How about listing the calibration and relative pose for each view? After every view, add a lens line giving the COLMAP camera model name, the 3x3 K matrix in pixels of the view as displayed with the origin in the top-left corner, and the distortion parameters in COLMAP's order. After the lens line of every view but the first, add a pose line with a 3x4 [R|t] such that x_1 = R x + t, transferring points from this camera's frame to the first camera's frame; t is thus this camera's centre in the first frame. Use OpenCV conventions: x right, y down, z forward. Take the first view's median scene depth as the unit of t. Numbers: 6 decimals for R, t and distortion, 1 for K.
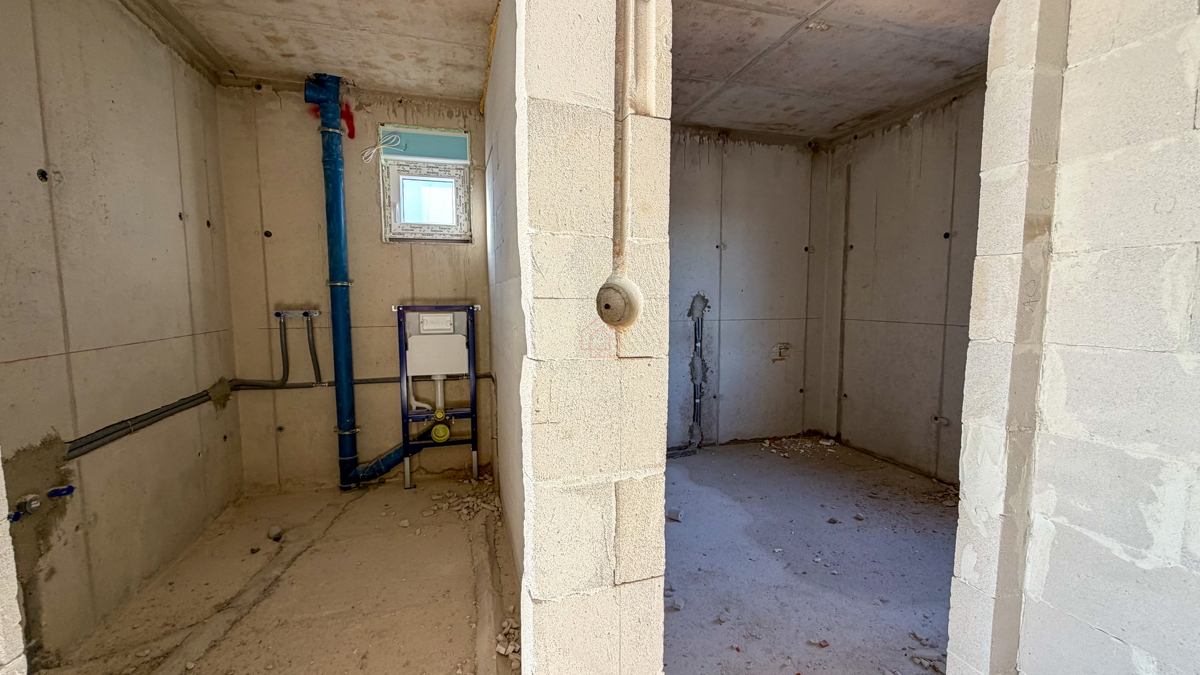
lens RADIAL K [[479.3, 0, 598.7], [0, 479.3, 339.6], [0, 0, 1]] dist [-0.000527, 0.000083]
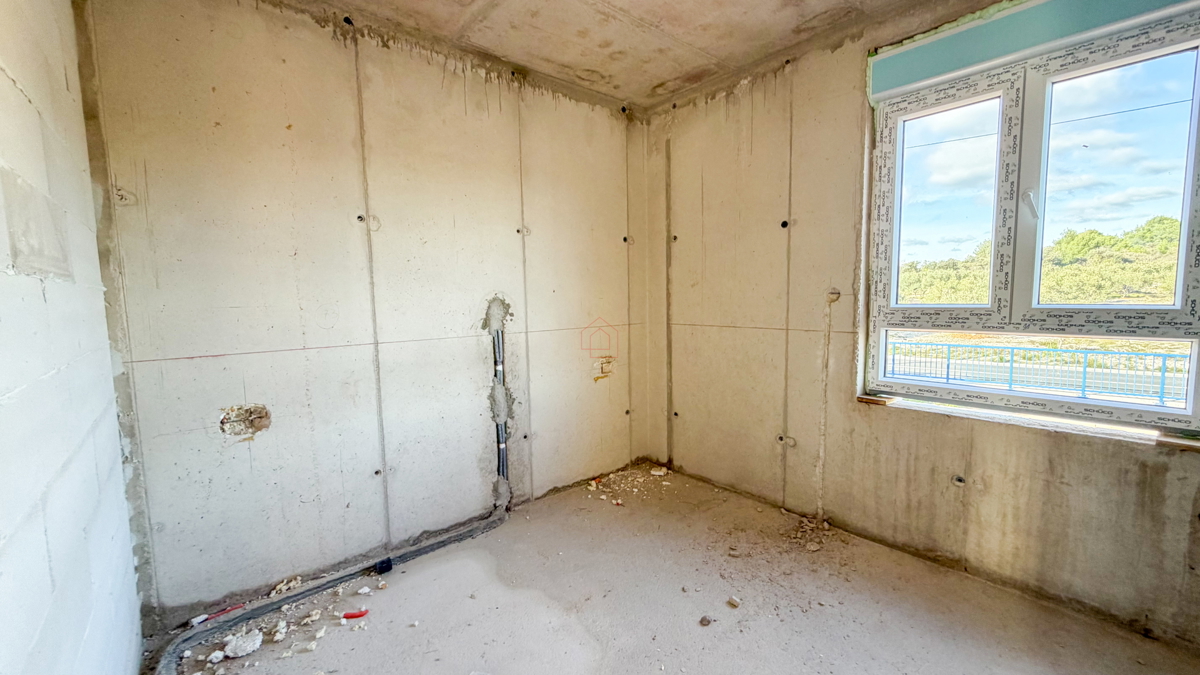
lens RADIAL K [[479.3, 0, 598.7], [0, 479.3, 339.6], [0, 0, 1]] dist [-0.000527, 0.000083]
pose [[0.914901, -0.050899, 0.400456, 0.059759], [0.050315, 0.998662, 0.011981, -0.032374], [-0.400529, 0.009188, 0.916238, 0.287588]]
